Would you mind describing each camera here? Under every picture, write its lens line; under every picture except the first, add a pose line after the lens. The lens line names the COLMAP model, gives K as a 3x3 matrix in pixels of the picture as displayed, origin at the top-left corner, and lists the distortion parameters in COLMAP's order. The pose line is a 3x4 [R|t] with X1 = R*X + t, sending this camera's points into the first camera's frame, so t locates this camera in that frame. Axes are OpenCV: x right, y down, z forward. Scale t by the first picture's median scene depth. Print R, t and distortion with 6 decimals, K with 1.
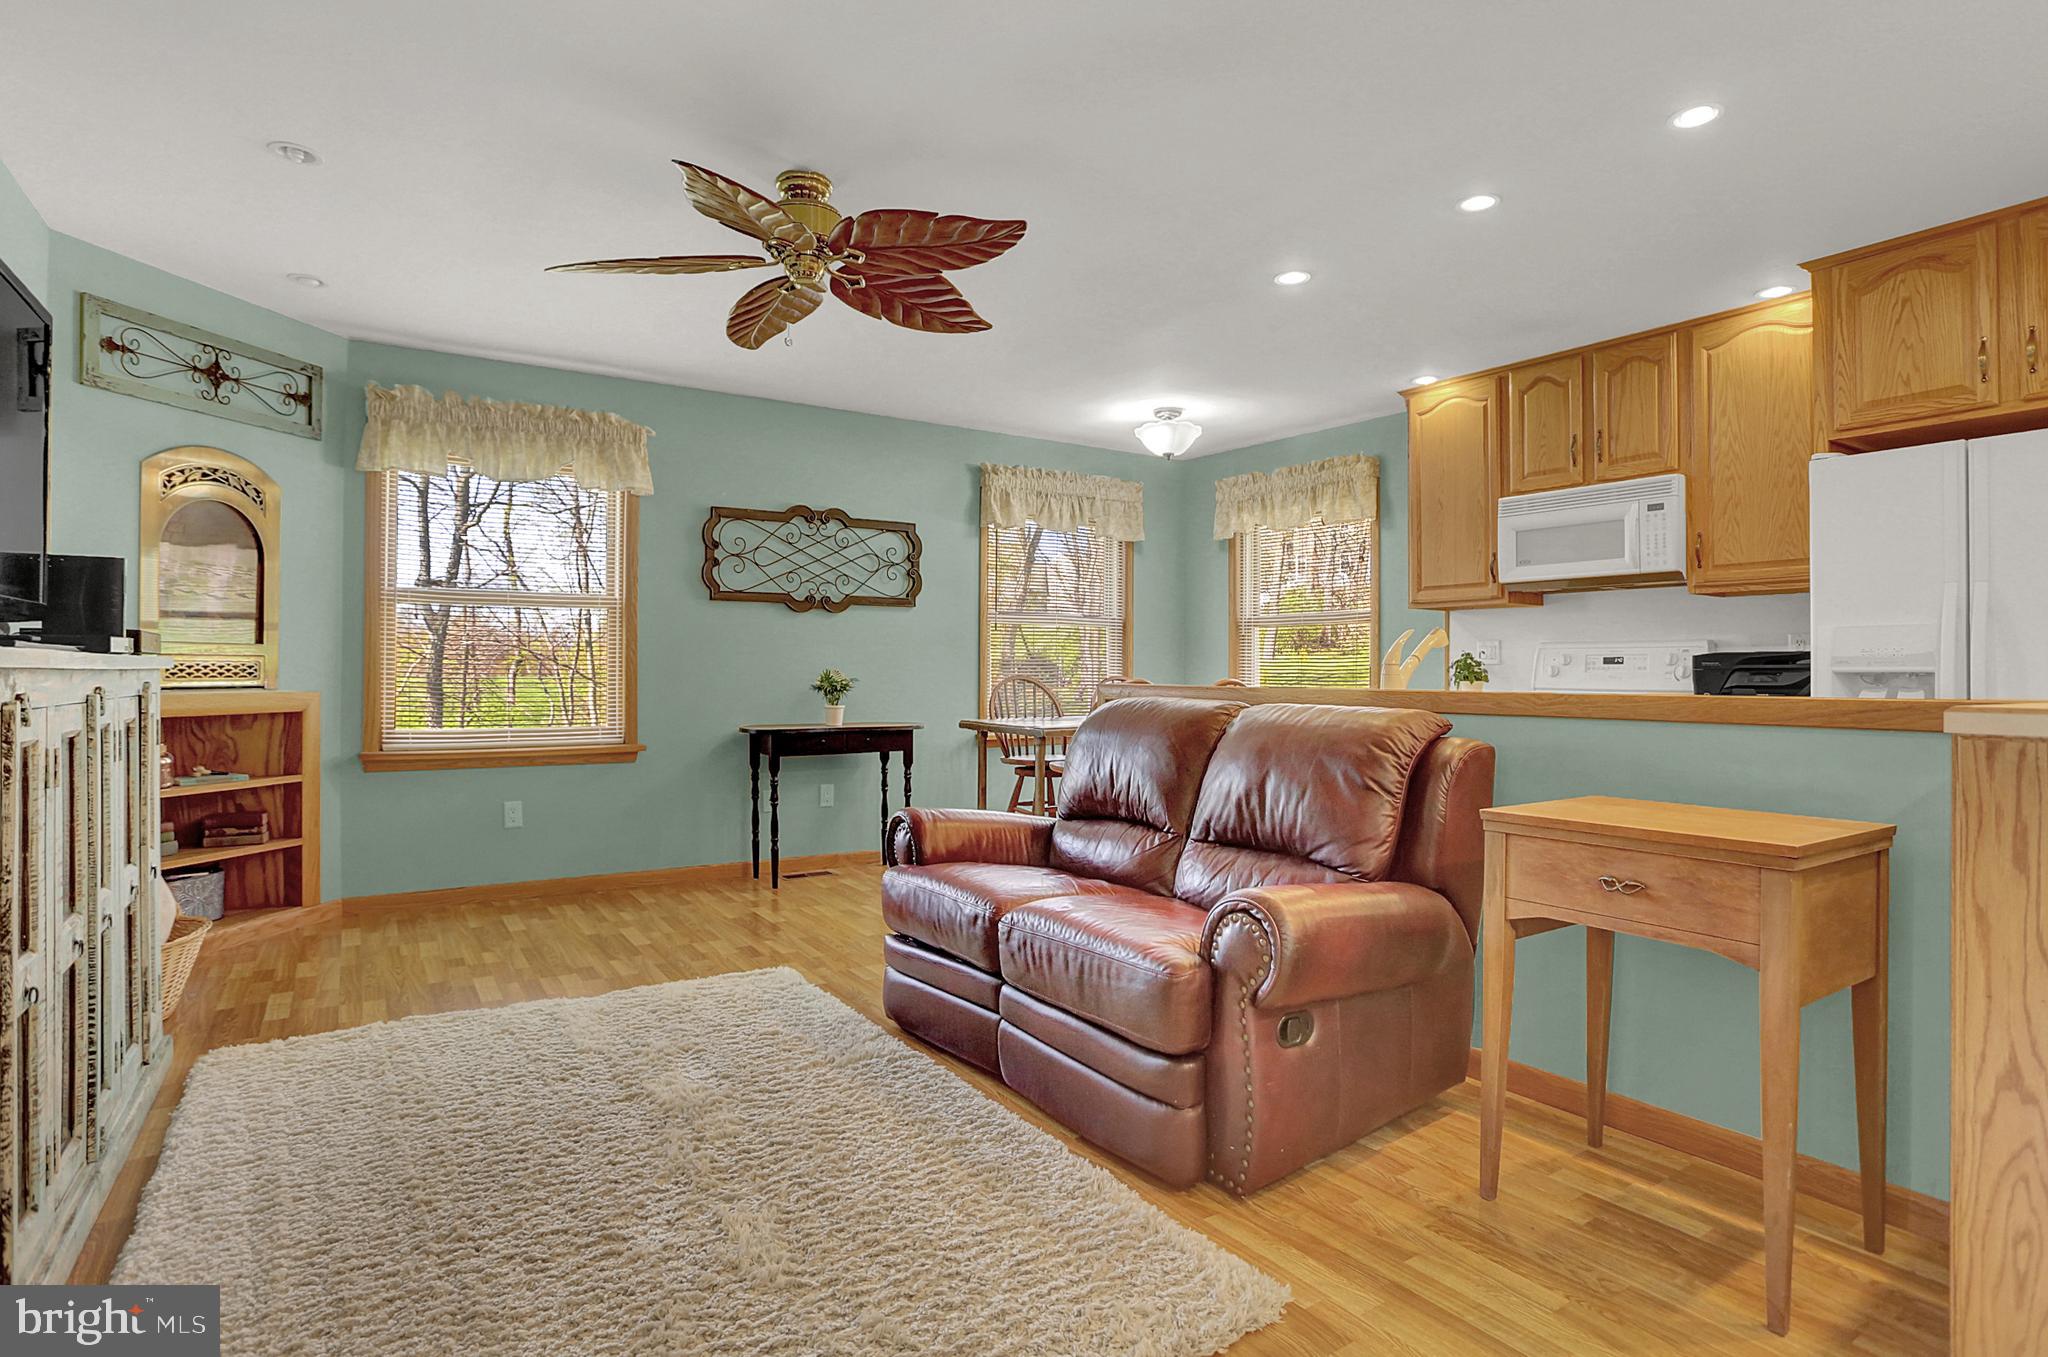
lens RADIAL K [[1012.0, 0, 1020.9], [0, 1012.0, 675.4], [0, 0, 1]] dist [-0.049442, 0.013177]
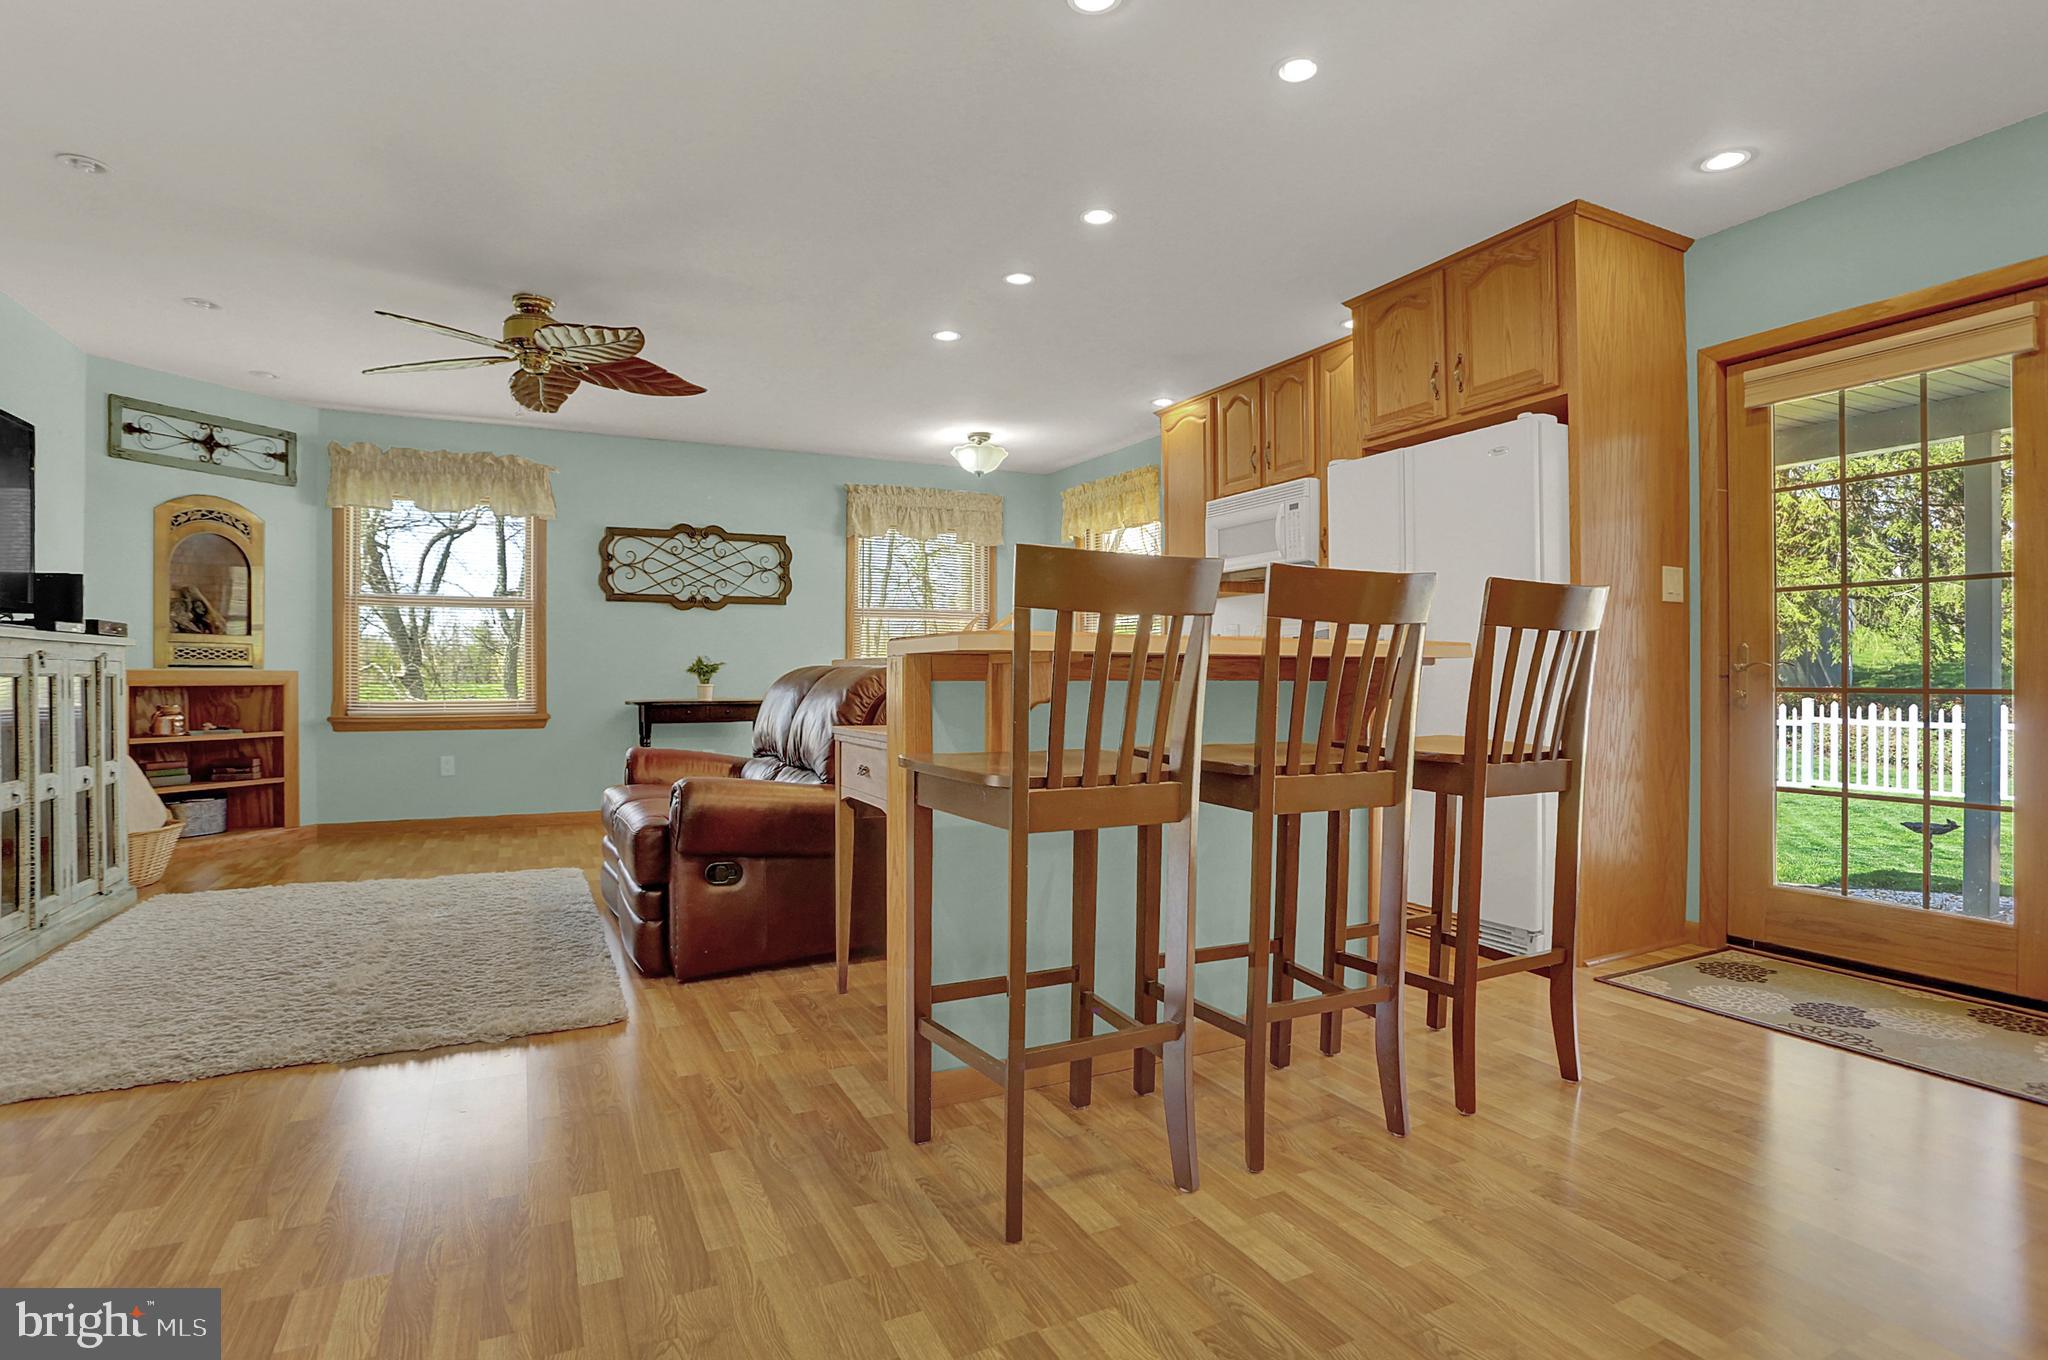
lens RADIAL K [[998.7, 0, 1018.2], [0, 998.7, 684.0], [0, 0, 1]] dist [-0.063648, 0.025140]
pose [[0.991720, -0.003354, -0.128375, 0.429461], [0.003776, 0.999988, 0.003049, 0.032787], [0.128364, -0.003509, 0.991721, -0.192639]]
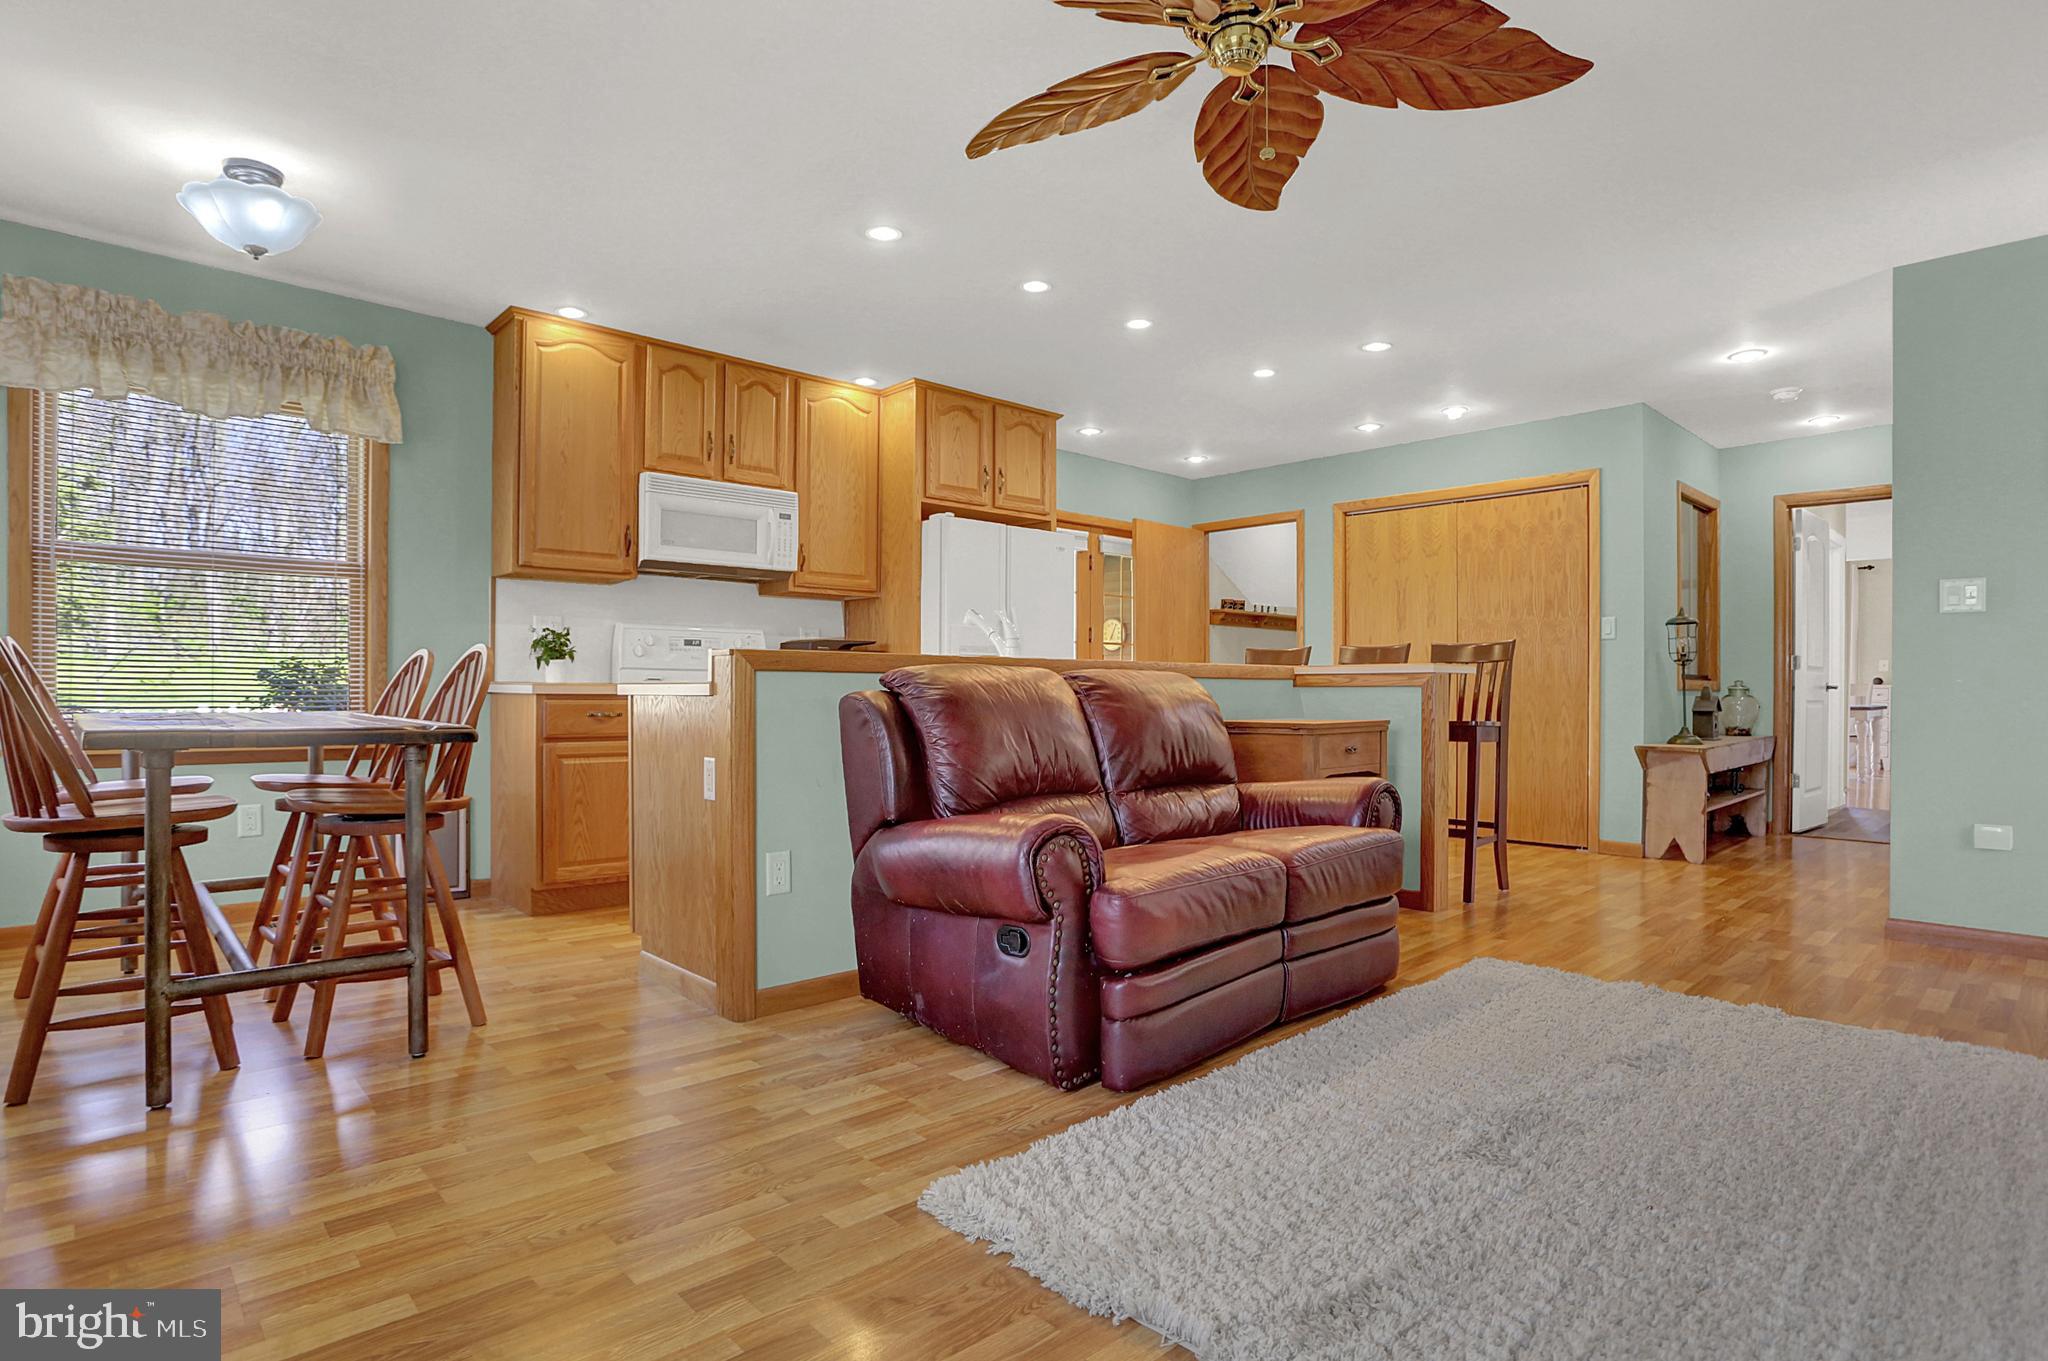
lens RADIAL K [[1069.6, 0, 1021.0], [0, 1069.6, 688.5], [0, 0, 1]] dist [-0.037887, 0.000686]
pose [[-0.153502, -0.001800, 0.988147, -0.628630], [0.003787, 0.999990, 0.002410, 0.033657], [-0.988141, 0.004112, -0.153494, 0.844774]]
